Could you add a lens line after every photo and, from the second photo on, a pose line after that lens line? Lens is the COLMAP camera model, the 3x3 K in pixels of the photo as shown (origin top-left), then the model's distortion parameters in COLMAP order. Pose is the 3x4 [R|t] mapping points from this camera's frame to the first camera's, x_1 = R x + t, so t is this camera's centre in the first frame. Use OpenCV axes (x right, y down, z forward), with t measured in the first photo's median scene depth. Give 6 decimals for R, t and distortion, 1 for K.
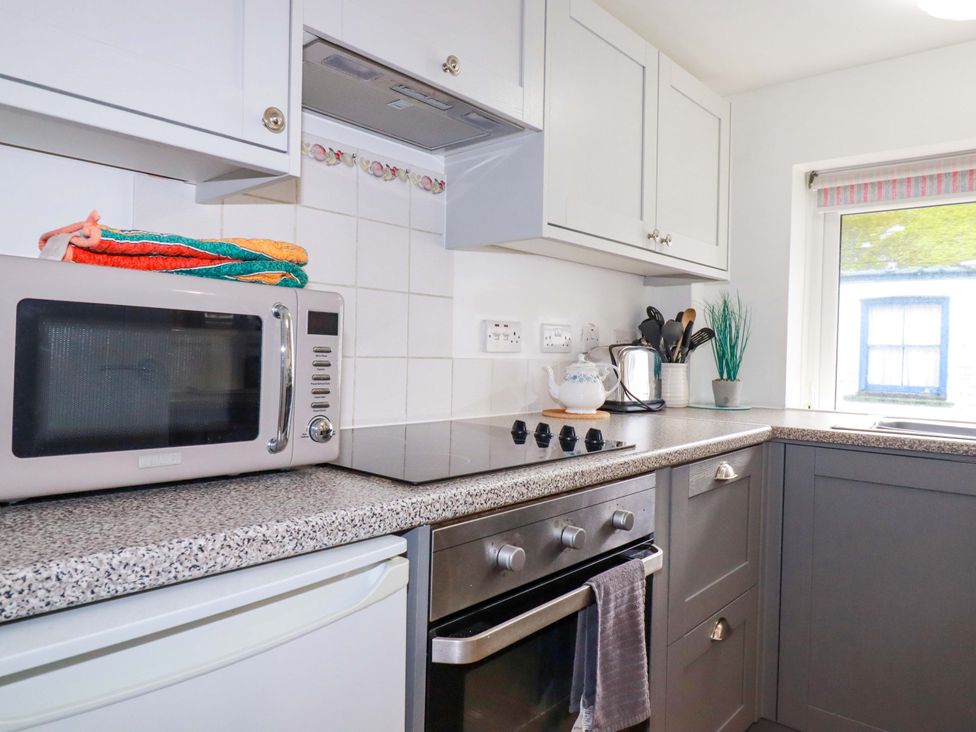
lens RADIAL K [[666.8, 0, 483.9], [0, 666.8, 361.9], [0, 0, 1]] dist [0.003462, -0.007968]
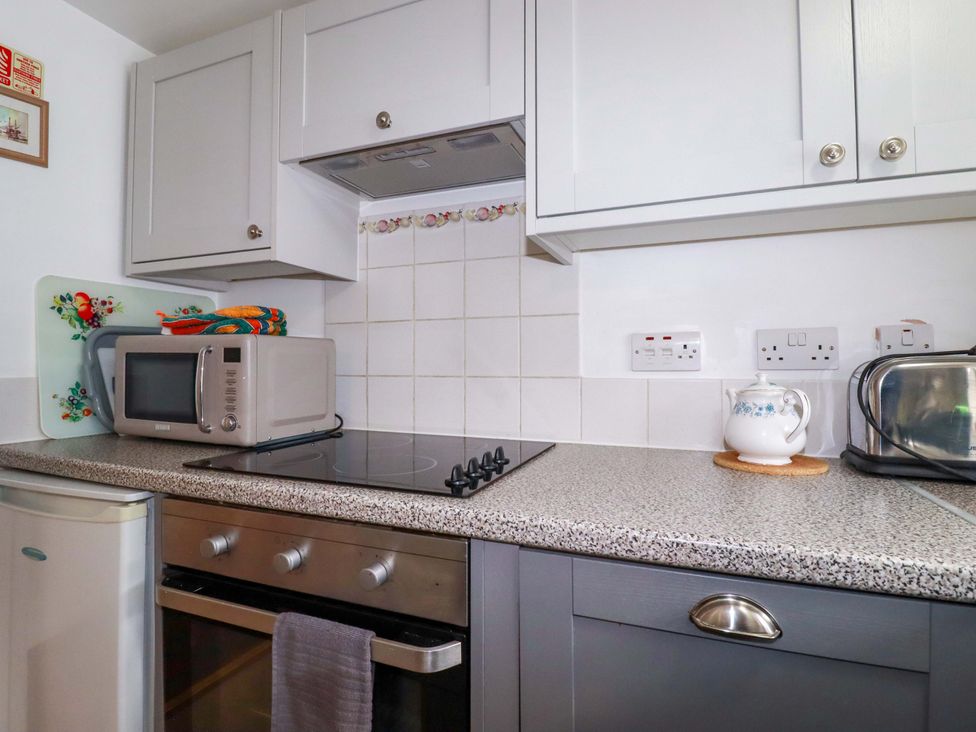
lens RADIAL K [[504.4, 0, 488.7], [0, 504.4, 377.3], [0, 0, 1]] dist [-0.024350, -0.001386]
pose [[0.337346, -0.024718, -0.941056, 0.396427], [-0.006752, 0.999566, -0.028675, 0.008488], [0.941357, 0.016028, 0.337033, 0.447416]]
